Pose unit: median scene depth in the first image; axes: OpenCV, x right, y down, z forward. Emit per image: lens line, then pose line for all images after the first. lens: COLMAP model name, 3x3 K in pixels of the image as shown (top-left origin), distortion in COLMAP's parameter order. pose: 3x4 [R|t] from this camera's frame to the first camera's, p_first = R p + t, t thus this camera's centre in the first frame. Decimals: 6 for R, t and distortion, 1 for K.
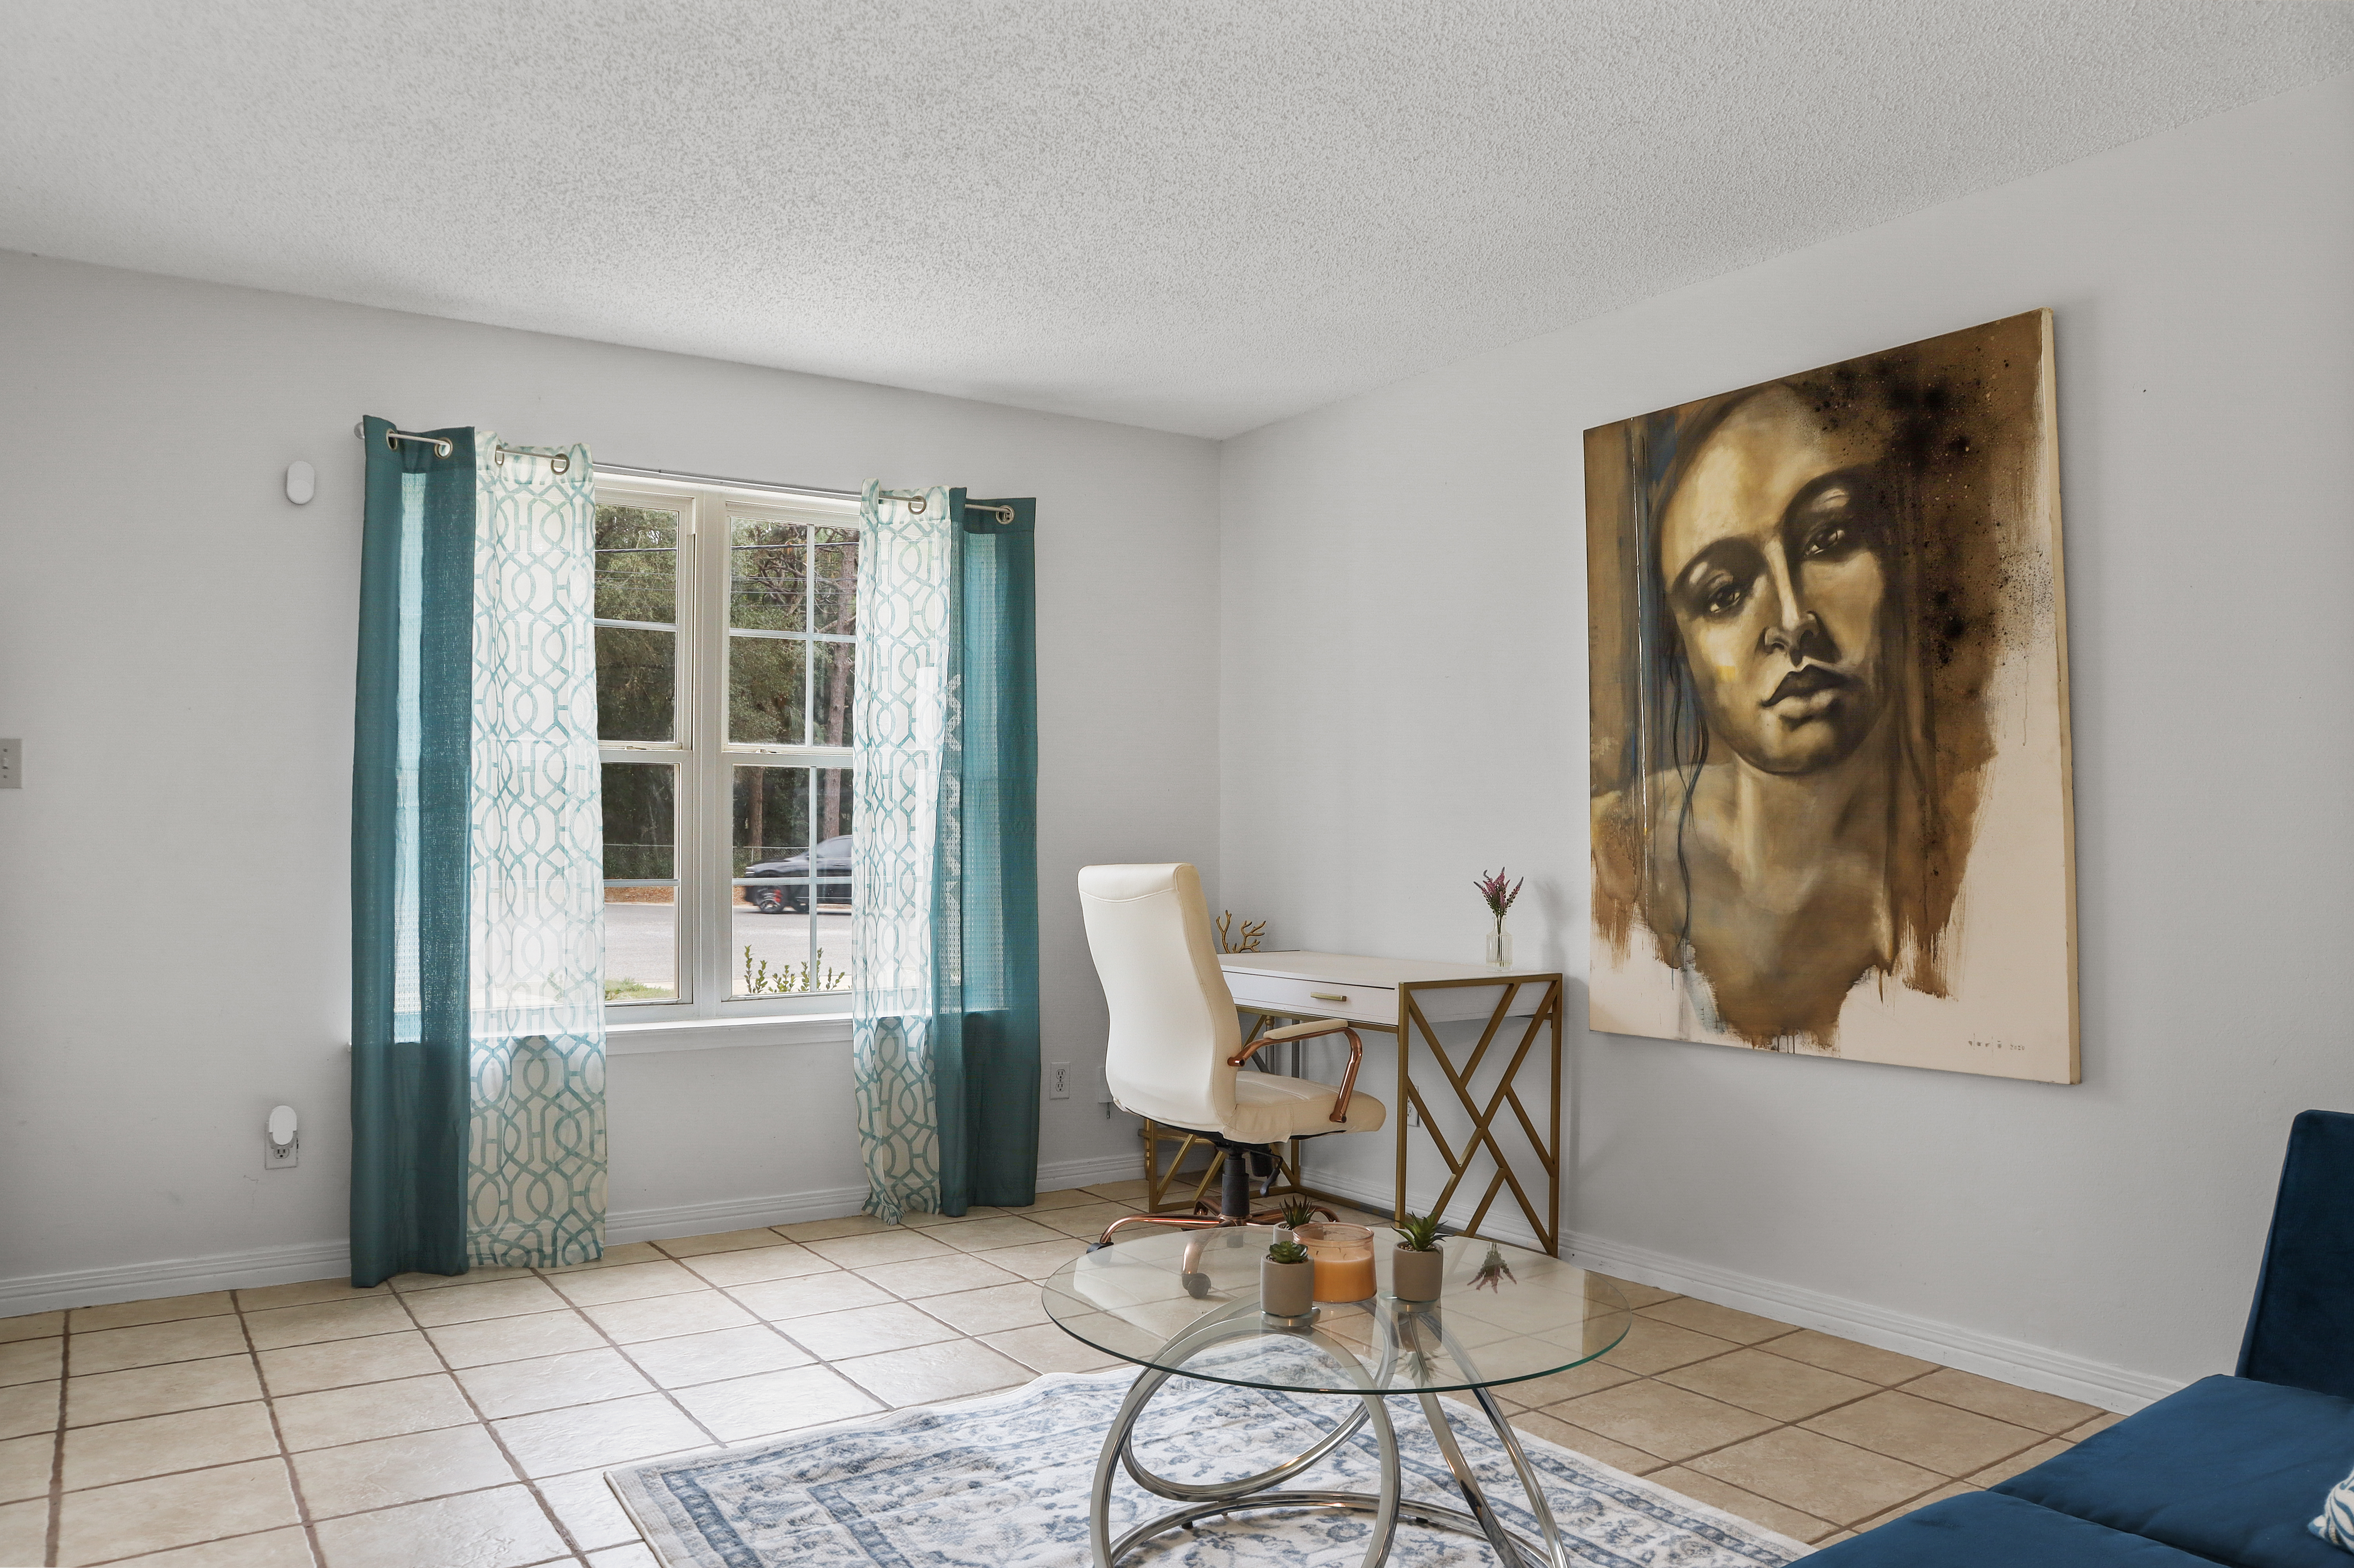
lens RADIAL K [[1635.6, 0, 1168.3], [0, 1635.6, 779.7], [0, 0, 1]] dist [-0.124919, 0.079836]
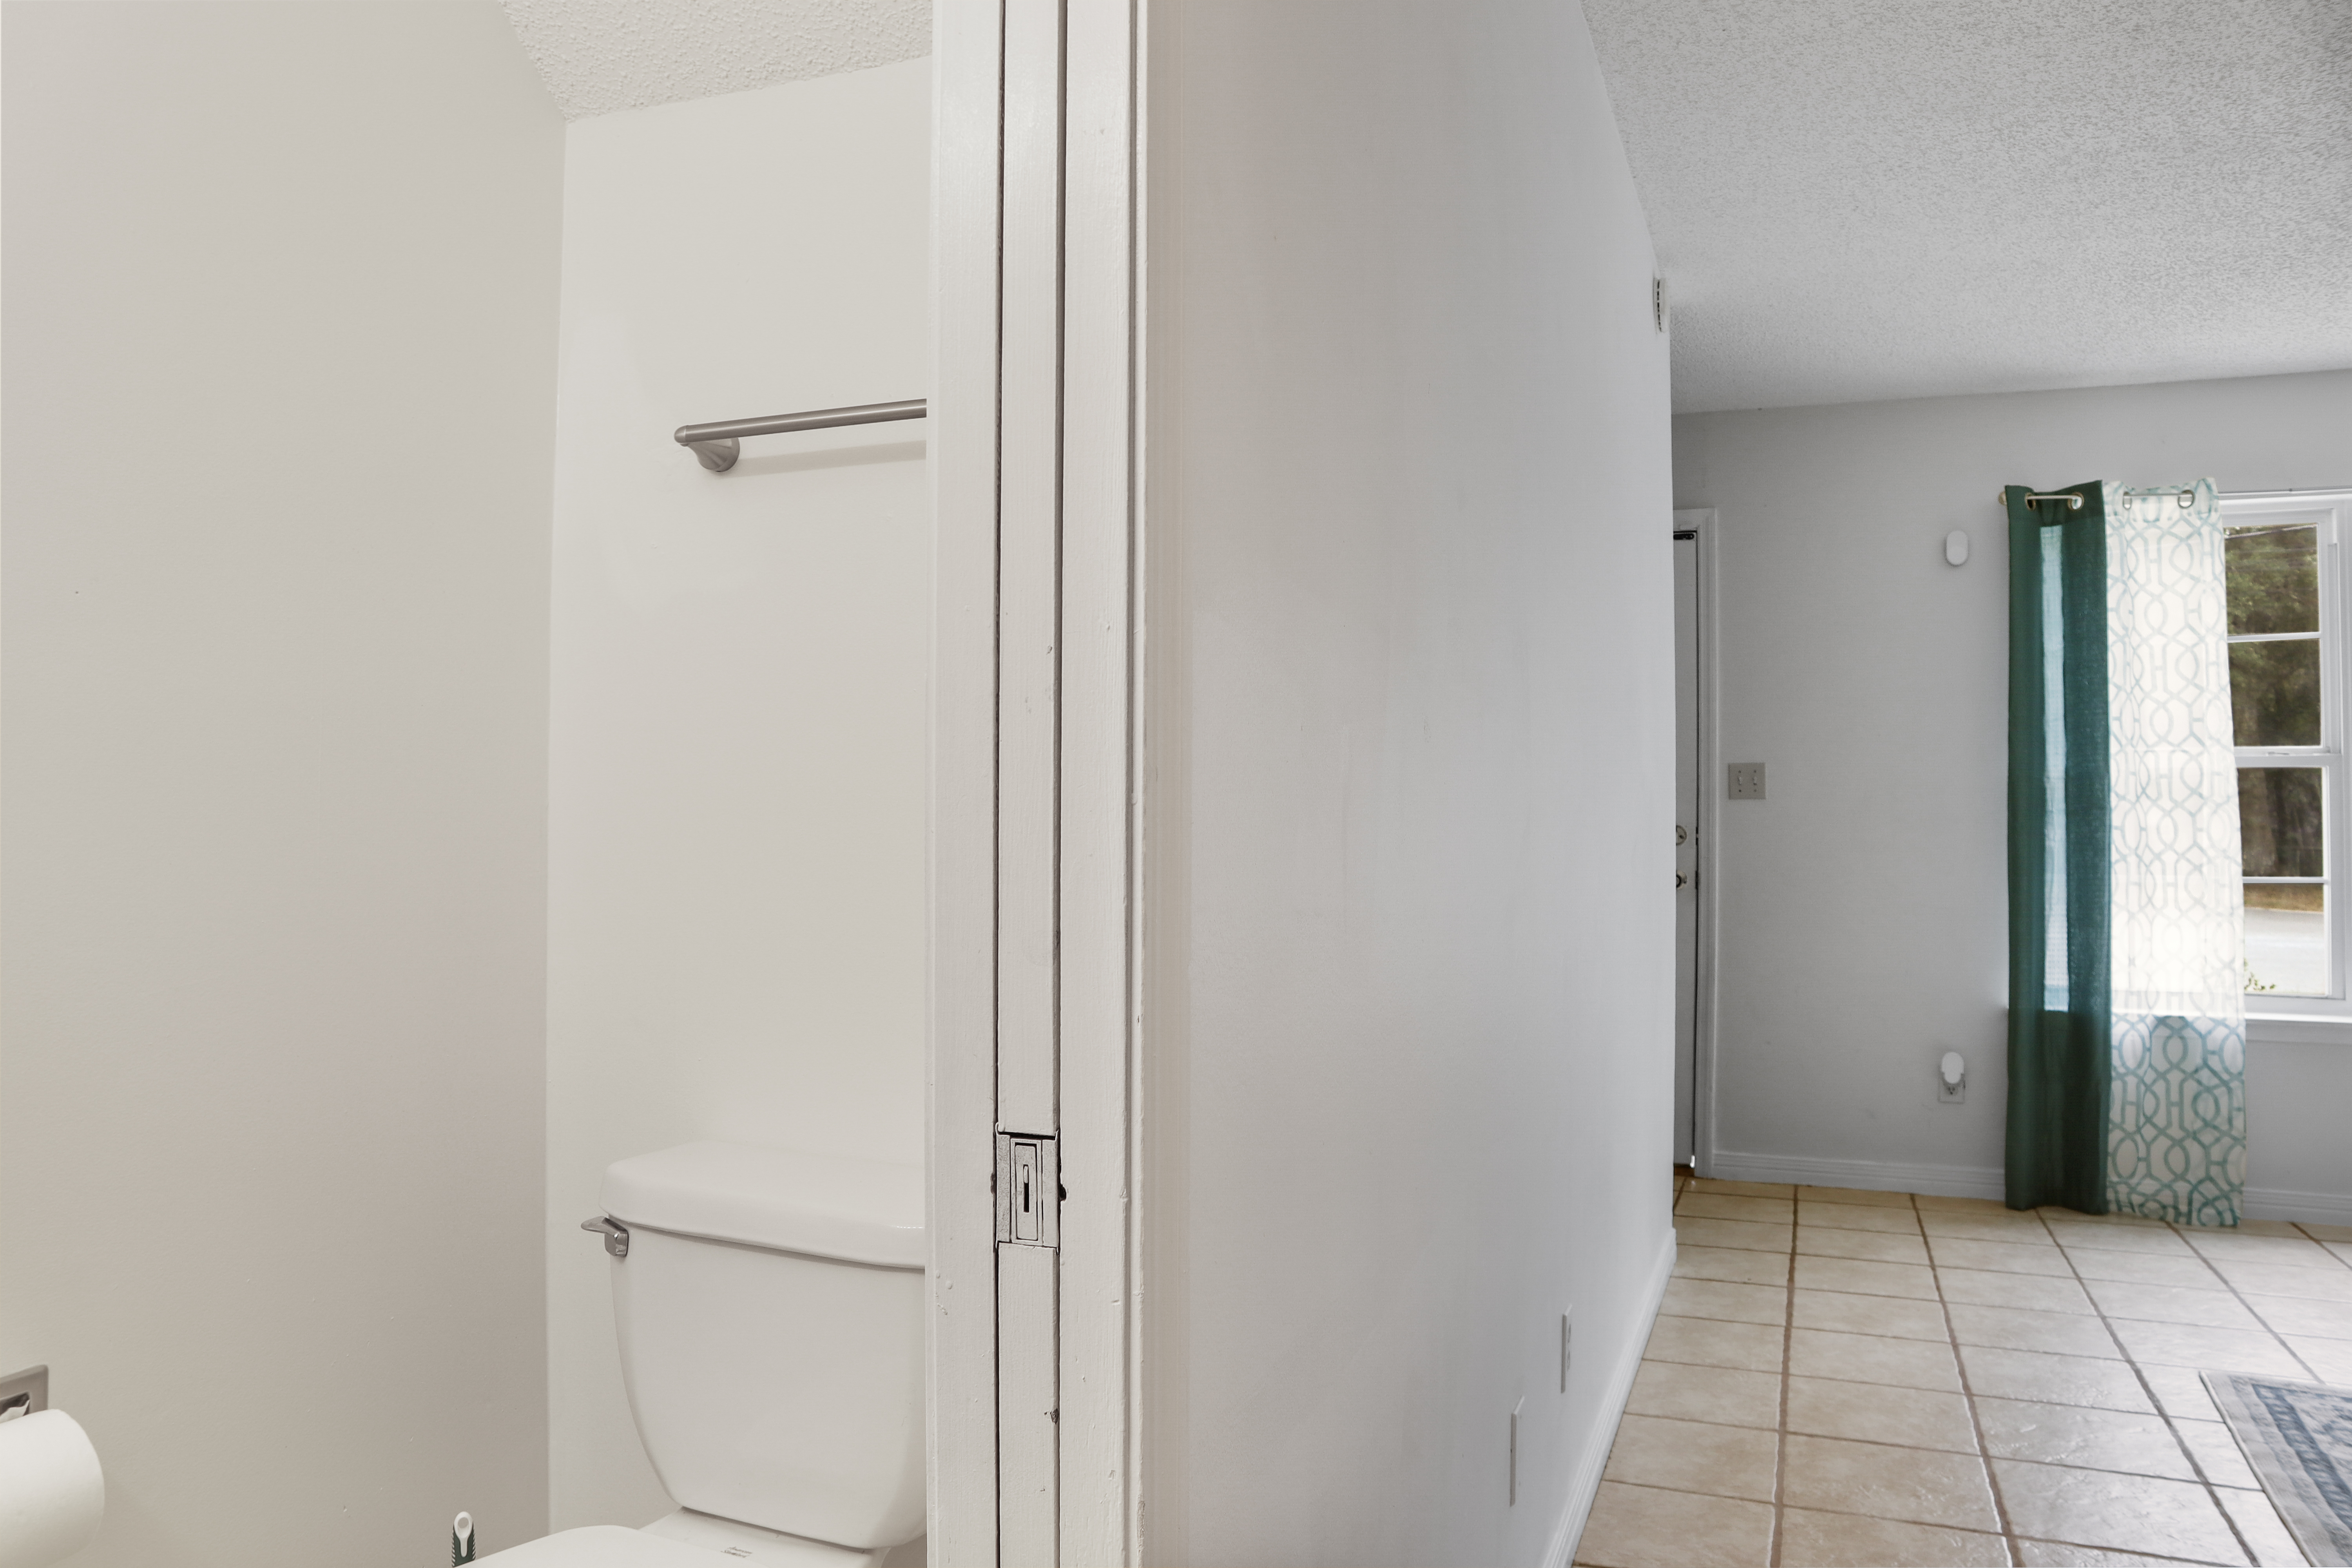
lens RADIAL K [[1634.1, 0, 1167.3], [0, 1634.1, 779.7], [0, 0, 1]] dist [-0.124919, 0.079836]
pose [[0.556866, -0.018374, -0.830399, 0.128353], [0.018086, 0.999786, -0.009994, -0.005950], [0.830406, -0.009453, 0.557079, -0.194067]]
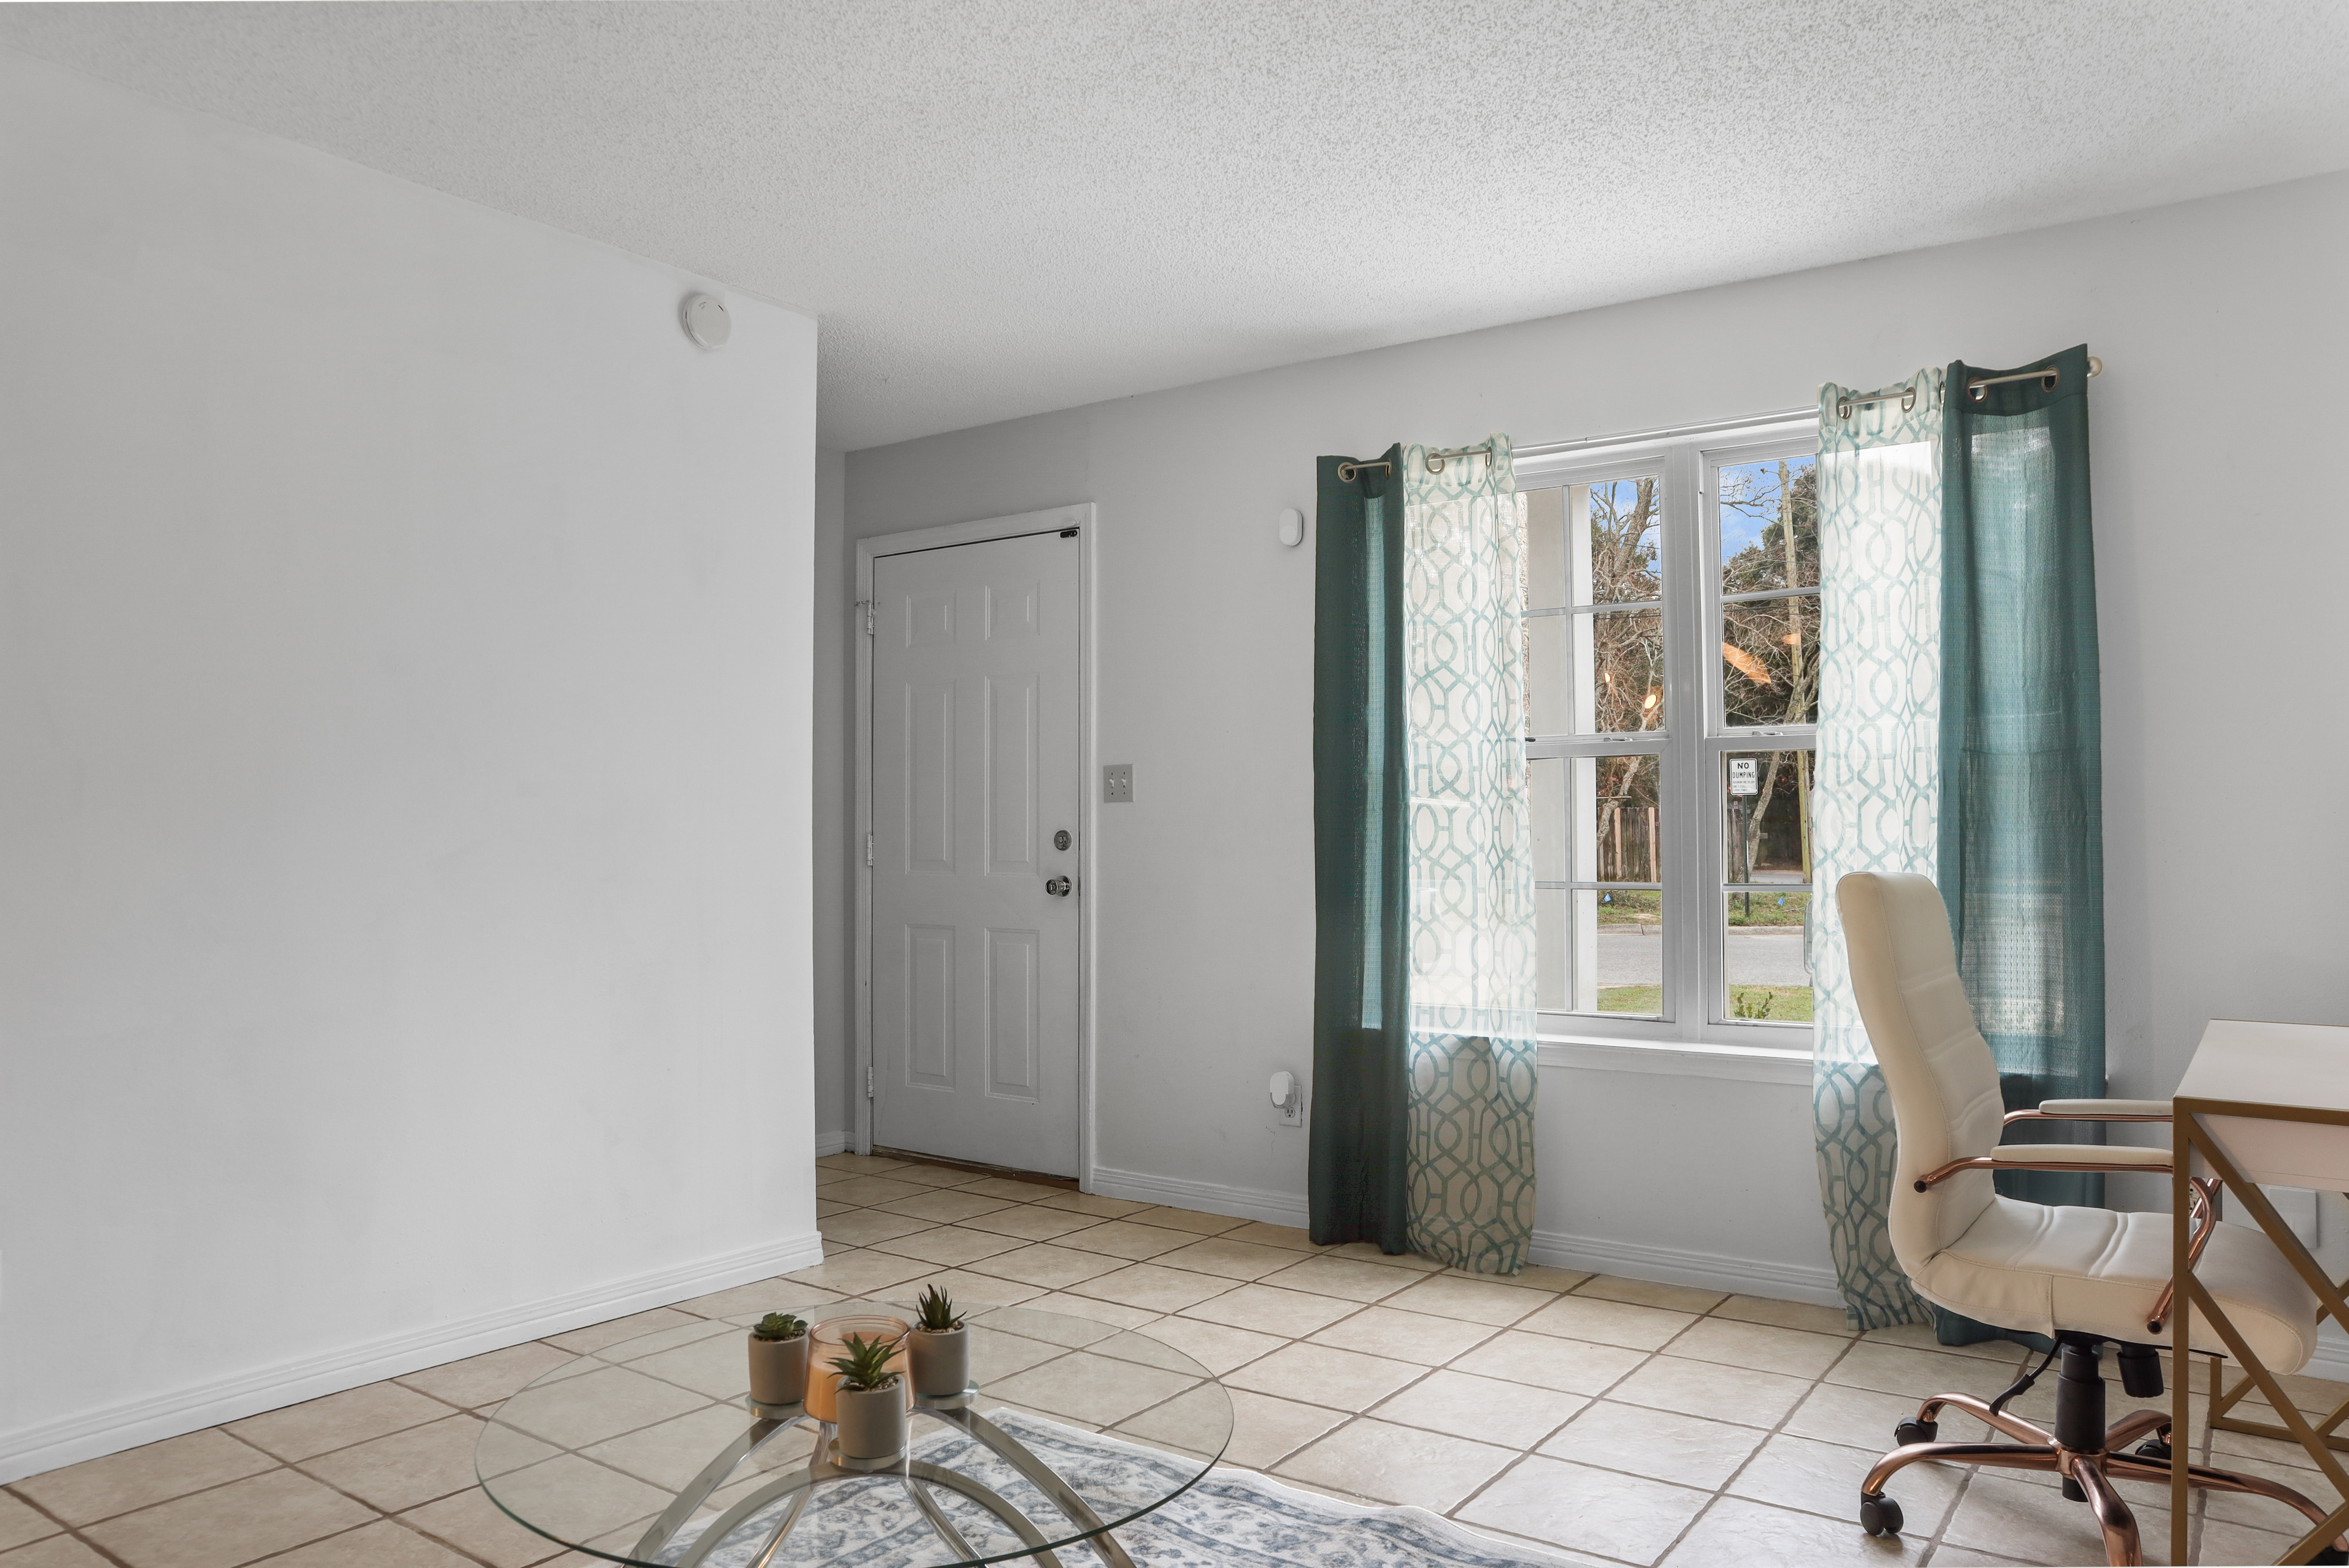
lens RADIAL K [[1632.1, 0, 1165.8], [0, 1632.1, 779.7], [0, 0, 1]] dist [-0.124919, 0.079836]
pose [[0.346469, -0.036412, -0.937354, 0.496642], [0.032425, 0.999114, -0.026827, 0.022013], [0.937501, -0.021099, 0.347343, 0.485547]]
